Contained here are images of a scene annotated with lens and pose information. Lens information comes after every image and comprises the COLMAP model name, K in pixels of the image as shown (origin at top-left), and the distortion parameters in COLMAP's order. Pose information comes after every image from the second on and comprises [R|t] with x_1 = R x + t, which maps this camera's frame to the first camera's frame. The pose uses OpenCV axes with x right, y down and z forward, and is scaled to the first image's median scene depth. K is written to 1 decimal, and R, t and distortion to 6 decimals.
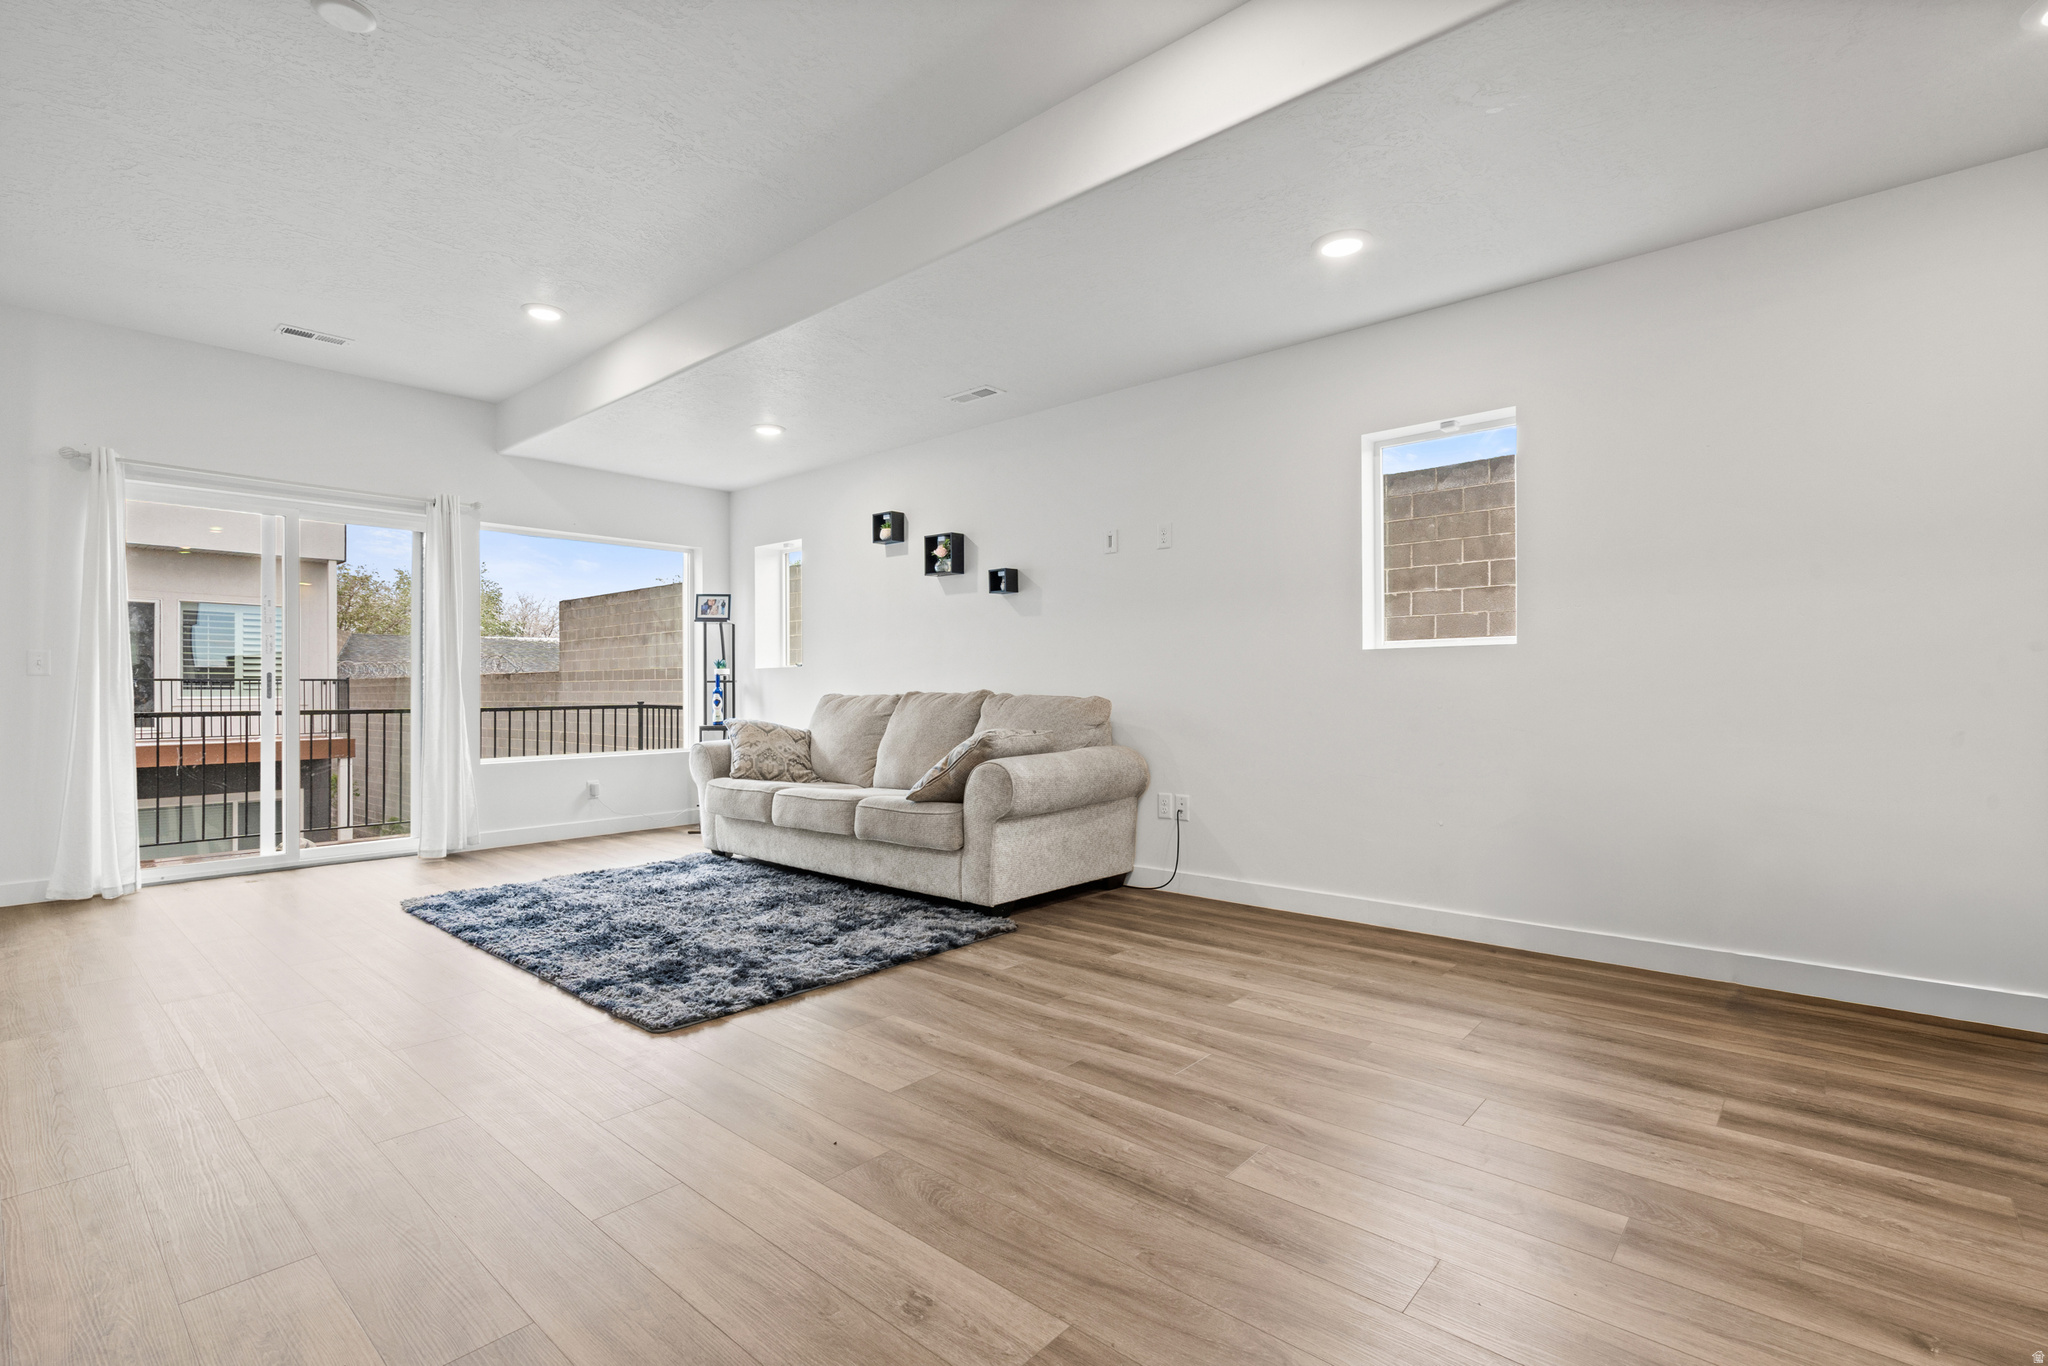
lens RADIAL K [[950.4, 0, 1021.9], [0, 950.4, 676.9], [0, 0, 1]] dist [-0.003609, -0.000301]
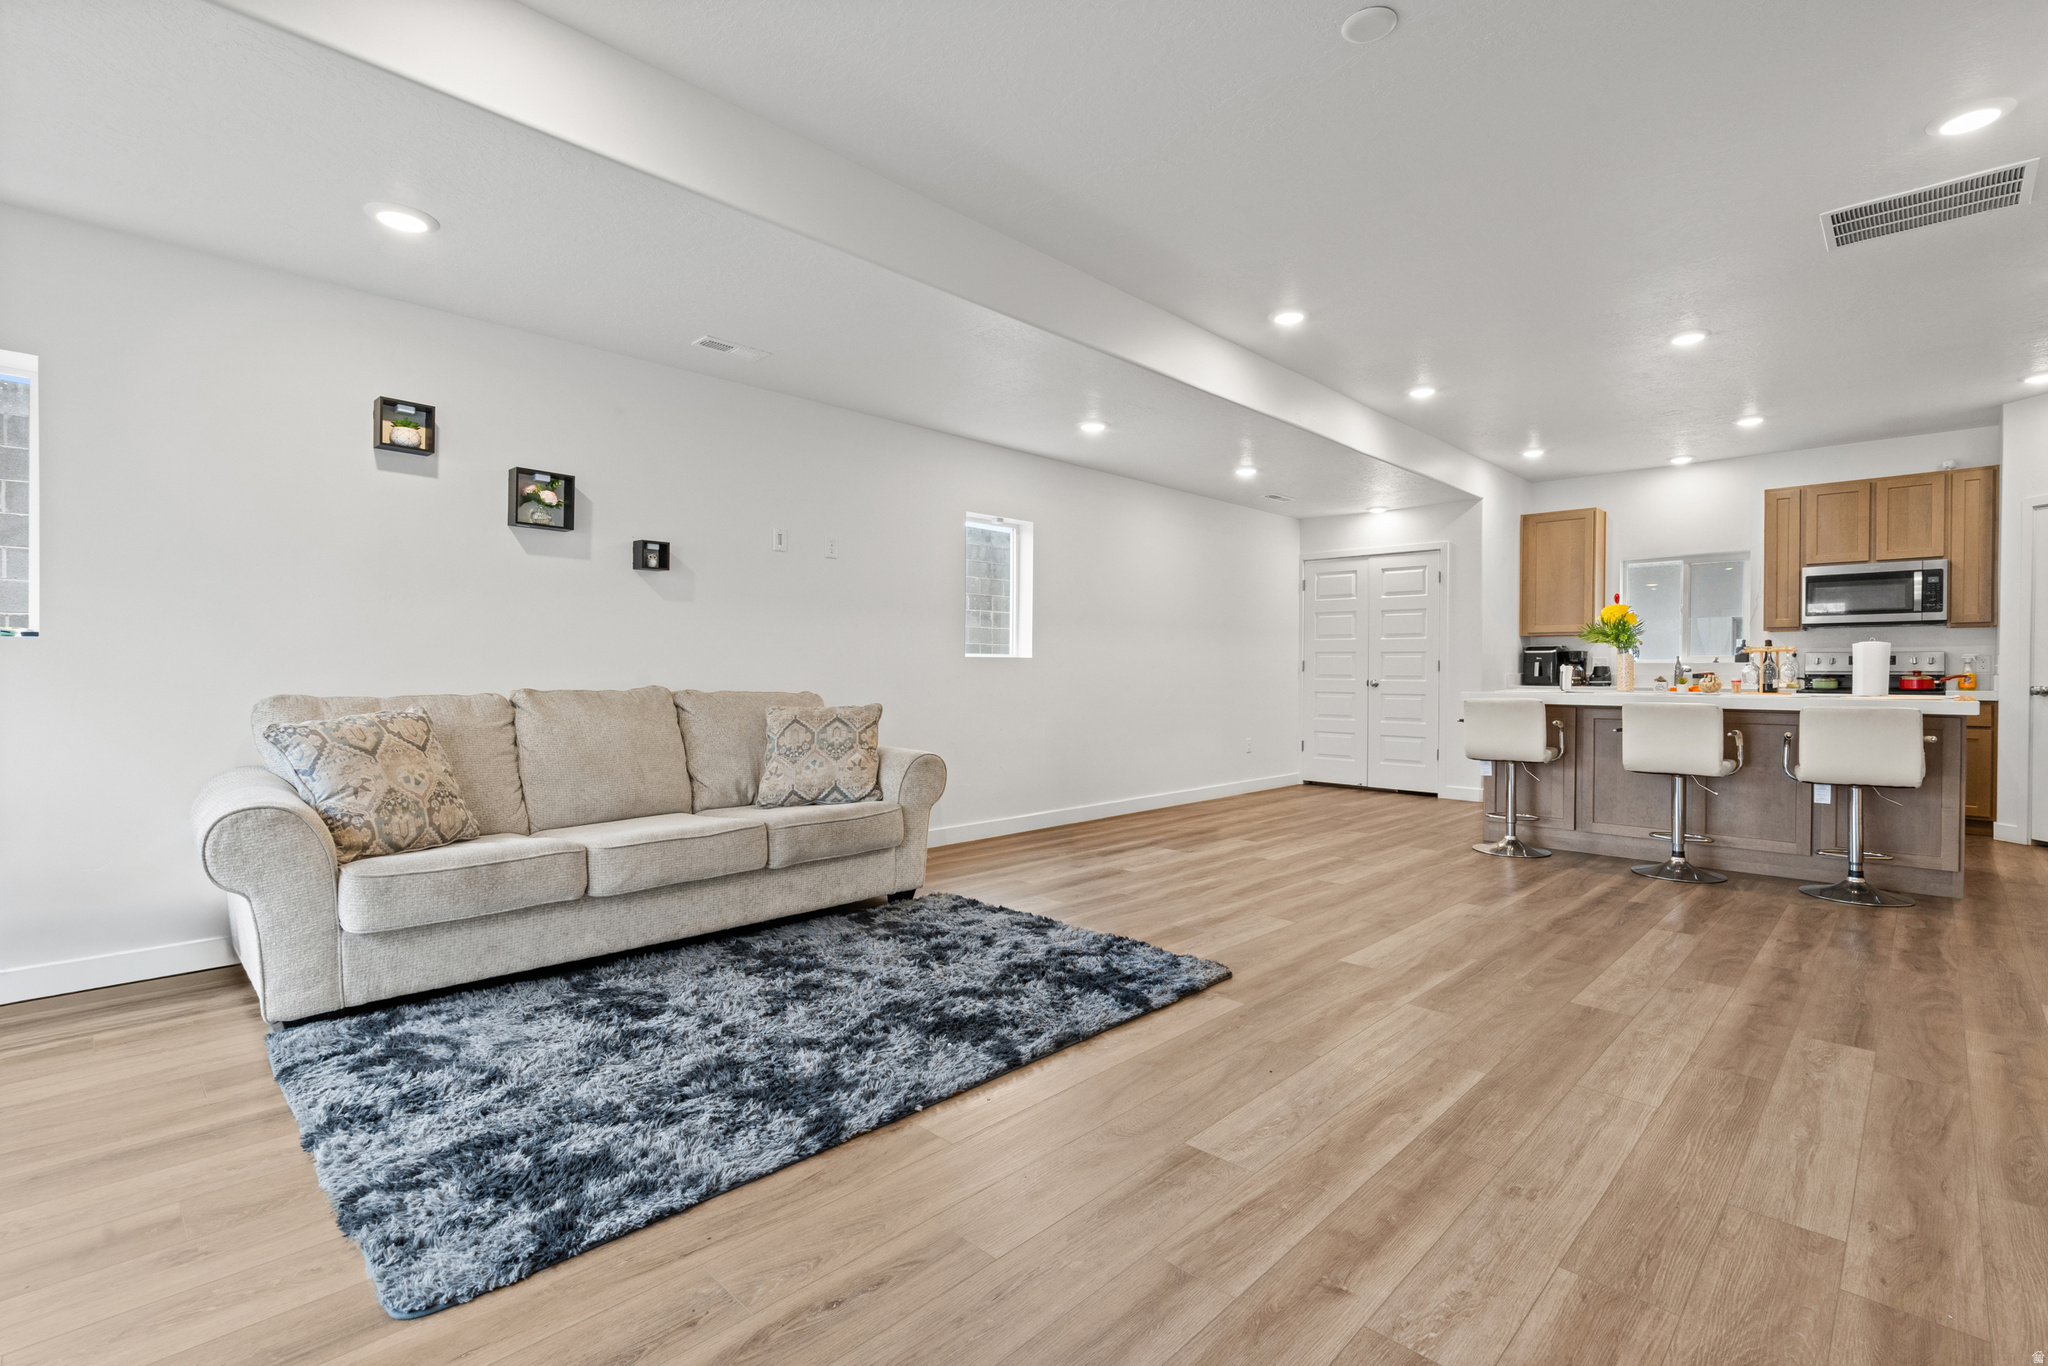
lens RADIAL K [[928.3, 0, 1026.5], [0, 928.3, 685.1], [0, 0, 1]] dist [-0.003262, -0.000456]
pose [[0.054168, -0.010055, 0.998481, -1.107443], [-0.018953, 0.999759, 0.011096, -0.002202], [-0.998352, -0.019526, 0.053964, 0.843703]]
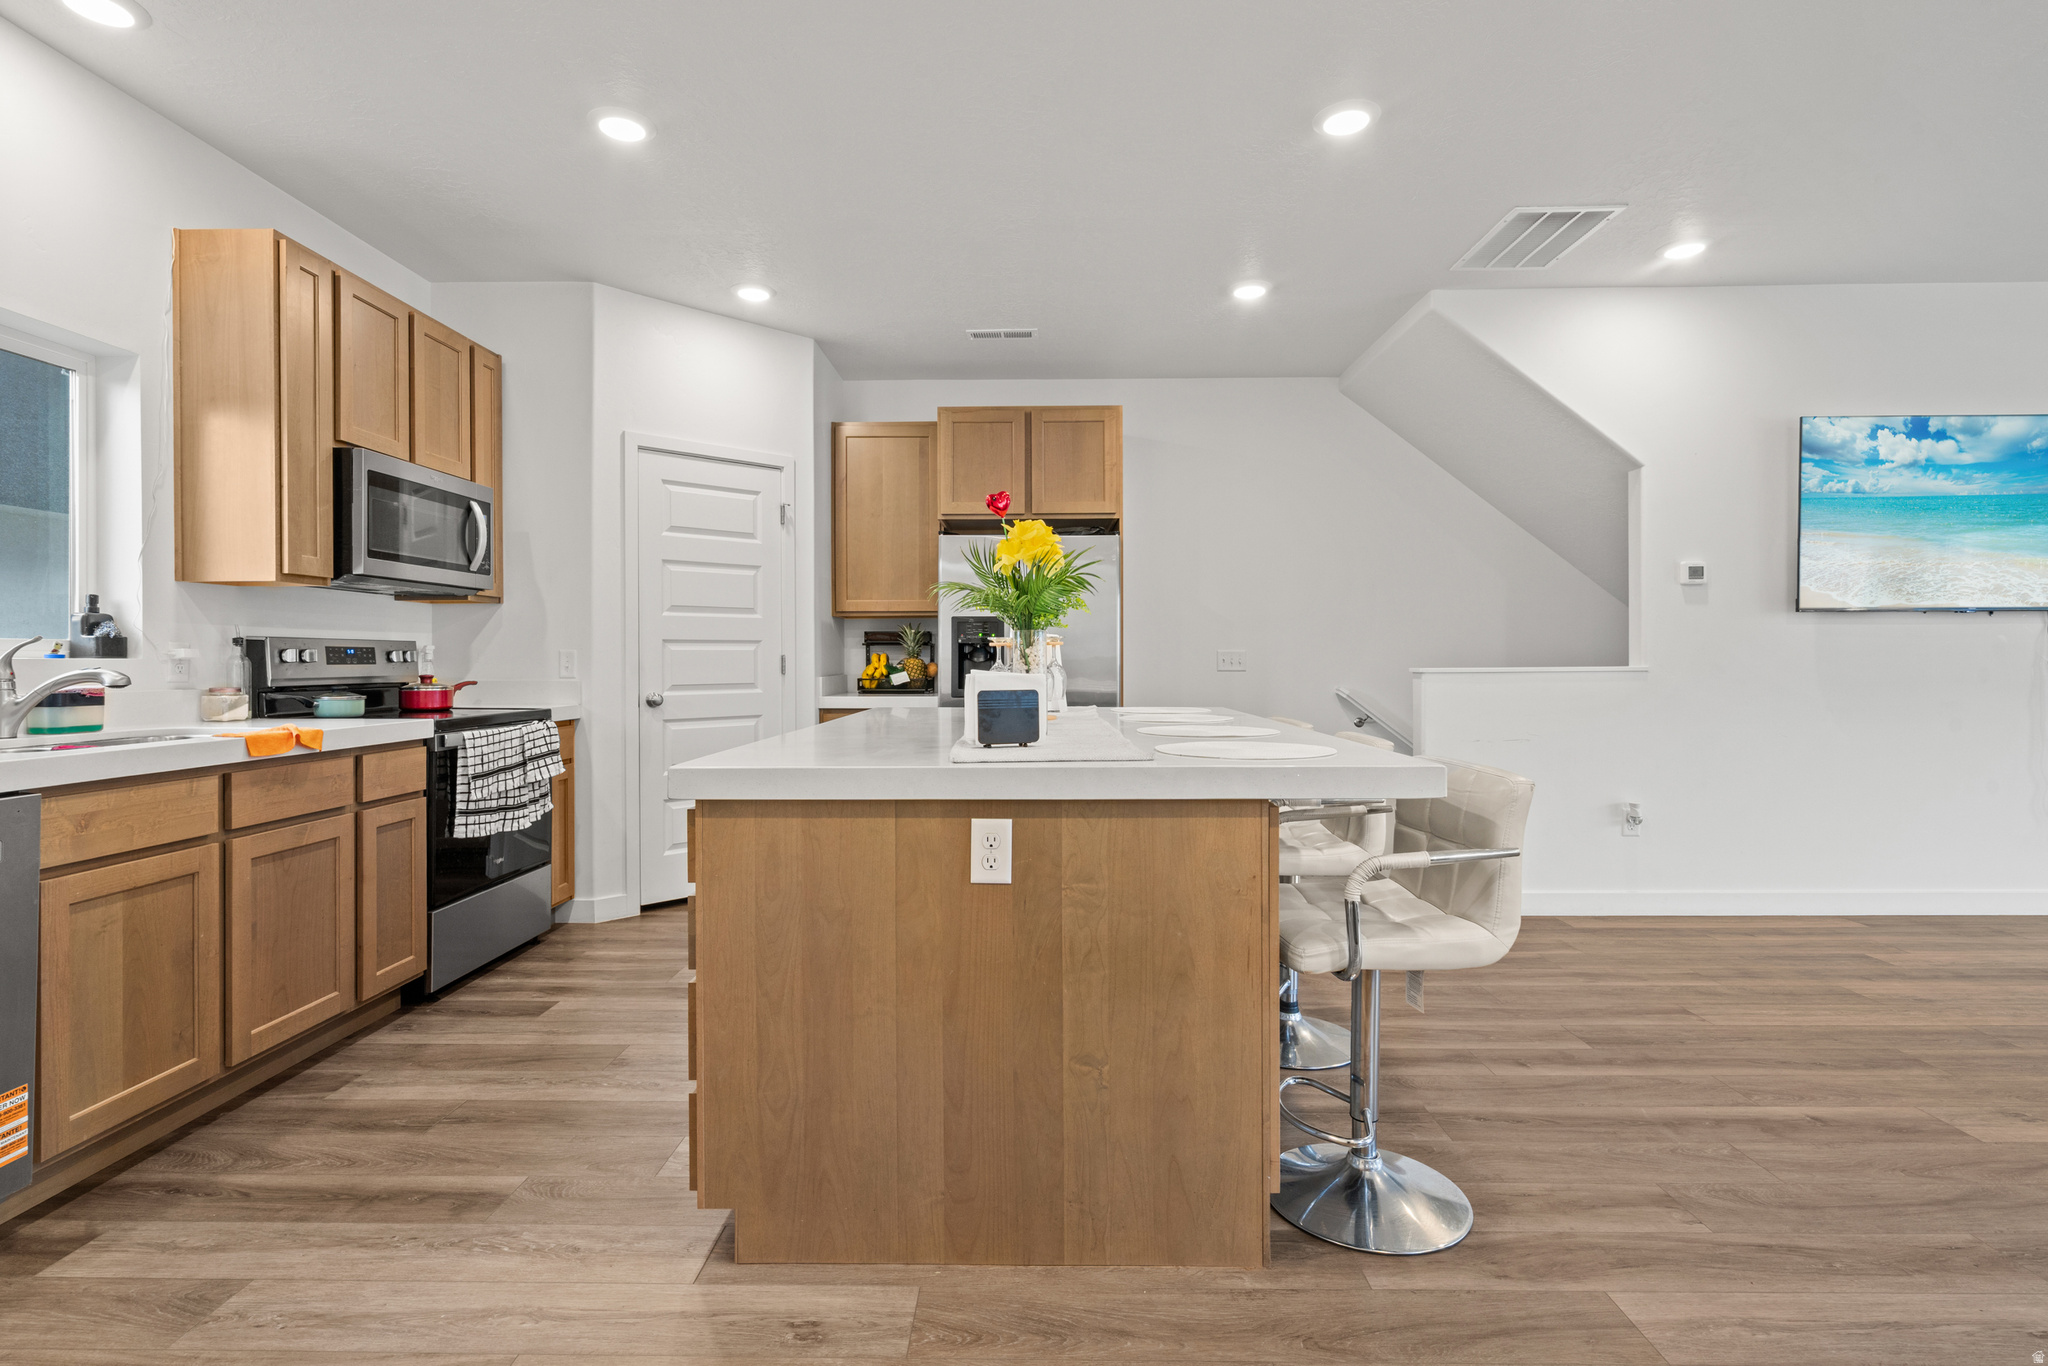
lens RADIAL K [[966.7, 0, 1023.2], [0, 966.7, 661.2], [0, 0, 1]] dist [0.000027, 0.000107]
pose [[-0.763704, 0.007908, -0.645518, 0.843792], [0.016124, 0.999847, -0.006827, -0.038223], [0.645365, -0.015622, -0.763715, 0.458629]]
